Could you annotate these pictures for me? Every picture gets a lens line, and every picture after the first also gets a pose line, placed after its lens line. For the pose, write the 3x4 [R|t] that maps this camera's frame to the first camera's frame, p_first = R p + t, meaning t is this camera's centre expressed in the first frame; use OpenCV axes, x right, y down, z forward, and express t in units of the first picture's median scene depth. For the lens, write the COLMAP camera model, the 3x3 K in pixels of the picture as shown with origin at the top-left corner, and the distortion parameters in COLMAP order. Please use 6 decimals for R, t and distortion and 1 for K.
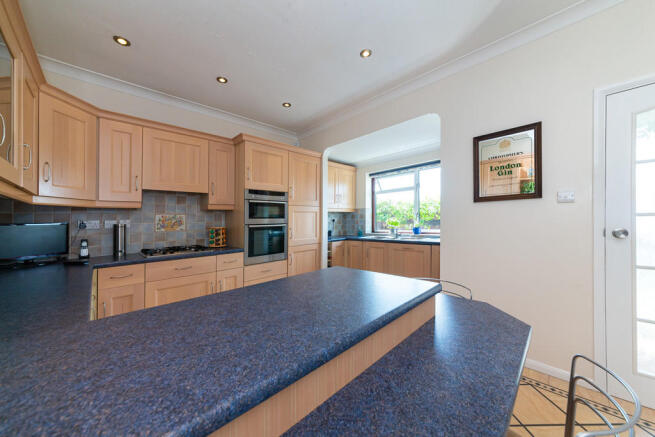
lens RADIAL K [[231.2, 0, 330.1], [0, 231.2, 220.5], [0, 0, 1]] dist [0.002016, 0.000147]
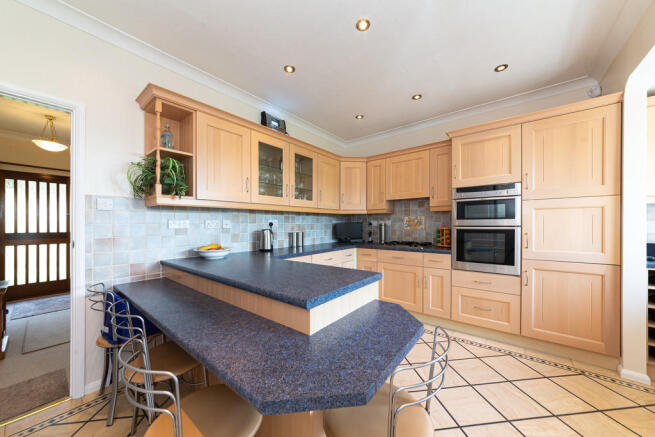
lens RADIAL K [[231.2, 0, 327.9], [0, 231.2, 220.7], [0, 0, 1]] dist [0.002016, 0.000147]
pose [[0.117735, 0.003442, -0.993039, 0.510934], [0.000185, 0.999994, 0.003488, -0.006799], [0.993045, -0.000595, 0.117734, 0.369497]]
